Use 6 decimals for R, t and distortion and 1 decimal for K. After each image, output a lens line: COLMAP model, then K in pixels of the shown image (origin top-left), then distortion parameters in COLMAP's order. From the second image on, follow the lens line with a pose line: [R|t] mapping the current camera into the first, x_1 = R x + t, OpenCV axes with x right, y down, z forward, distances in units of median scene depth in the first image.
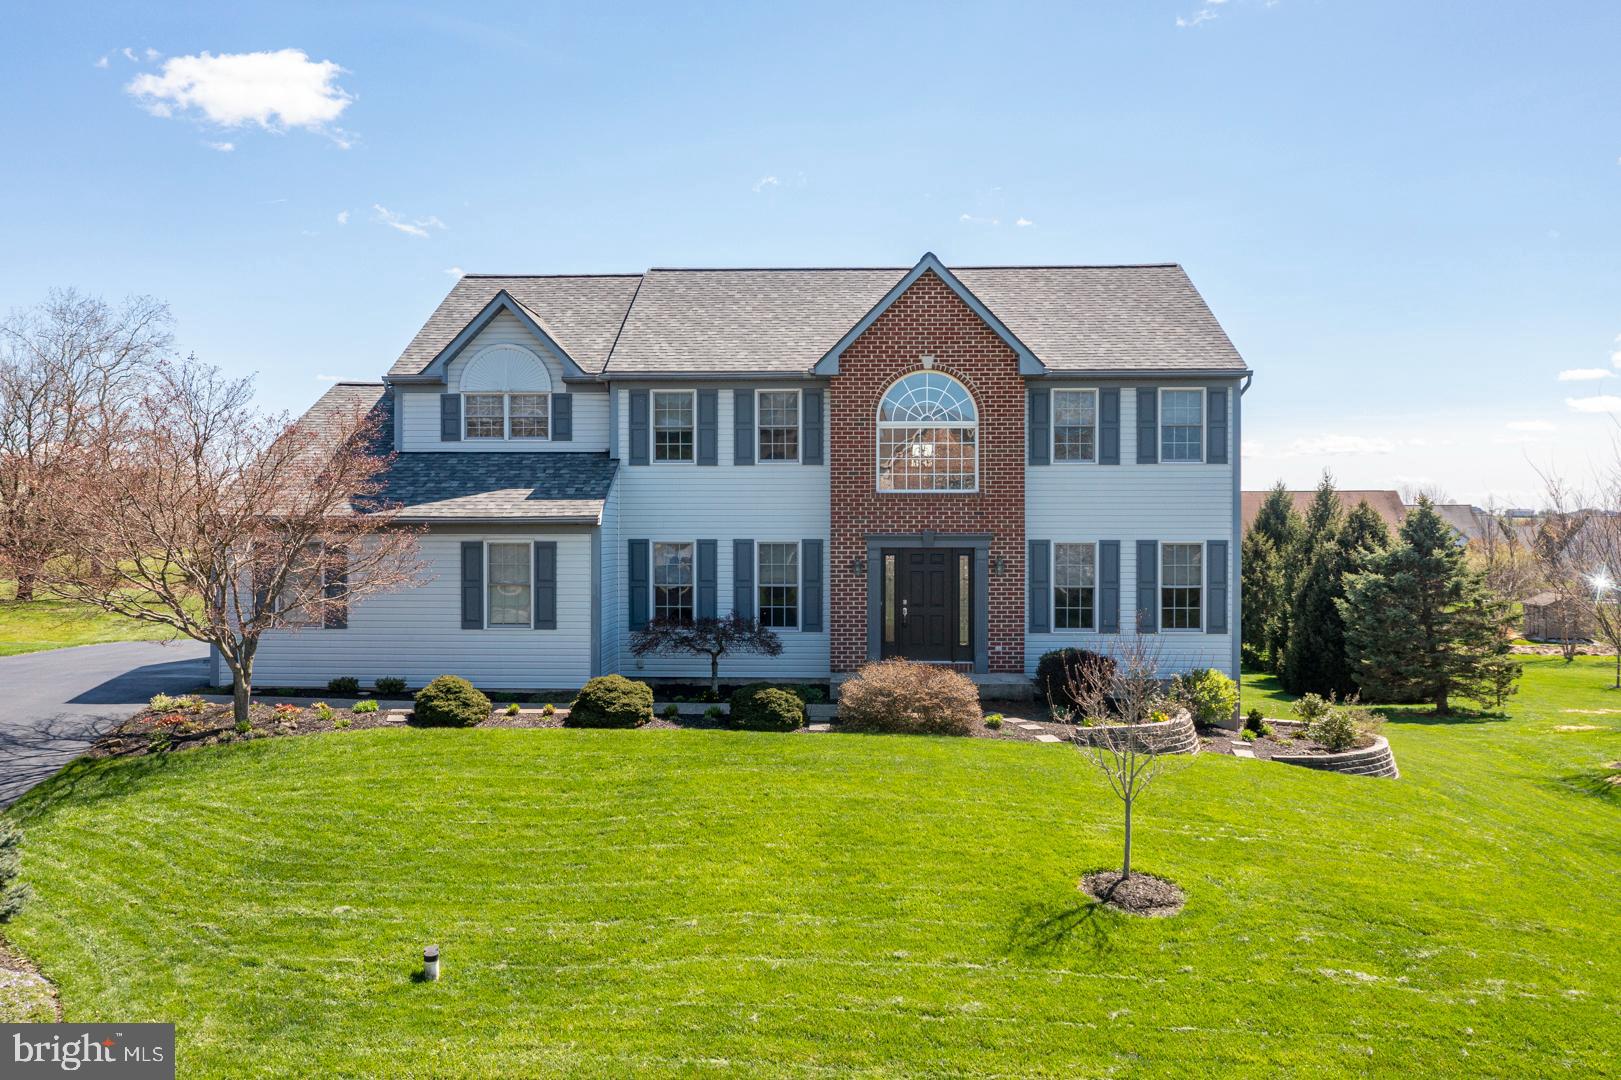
lens RADIAL K [[1288.6, 0, 819.1], [0, 1288.6, 557.4], [0, 0, 1]] dist [-0.005561, -0.001674]
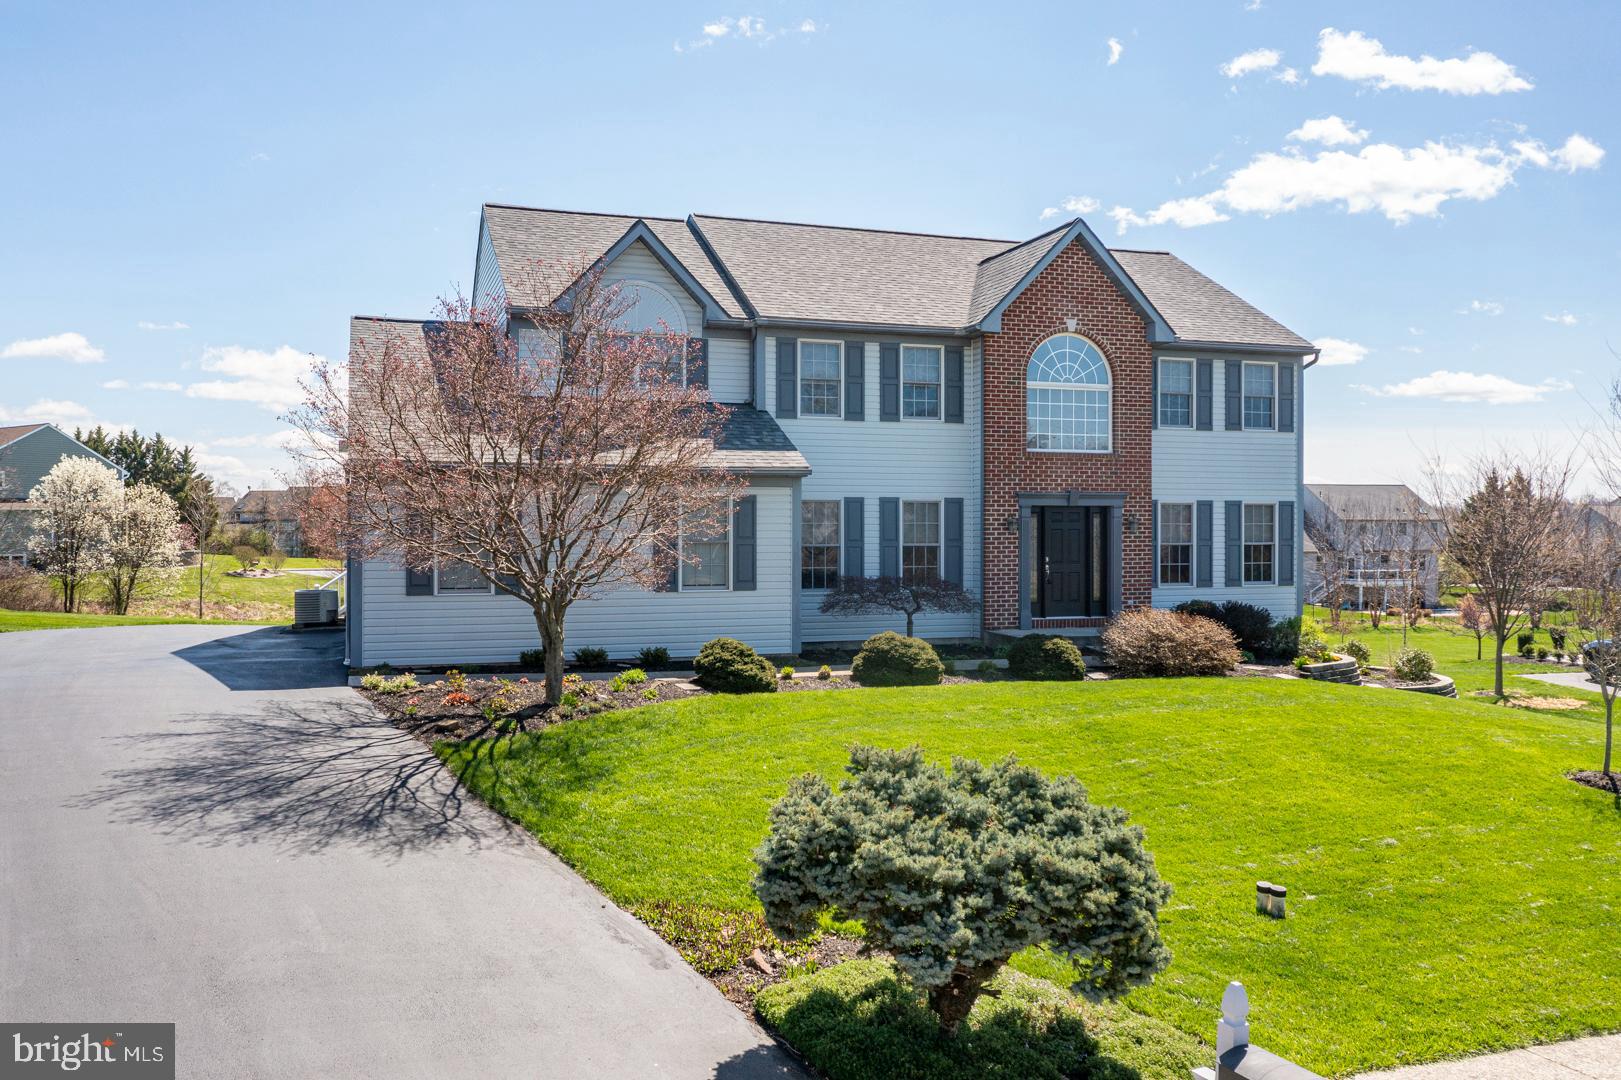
lens RADIAL K [[1288.6, 0, 819.1], [0, 1288.6, 557.4], [0, 0, 1]] dist [-0.005561, -0.001674]
pose [[0.932249, -0.009594, 0.361689, -0.466189], [0.007404, 0.999945, 0.007439, 0.023938], [-0.361741, -0.004257, 0.932269, 0.112221]]
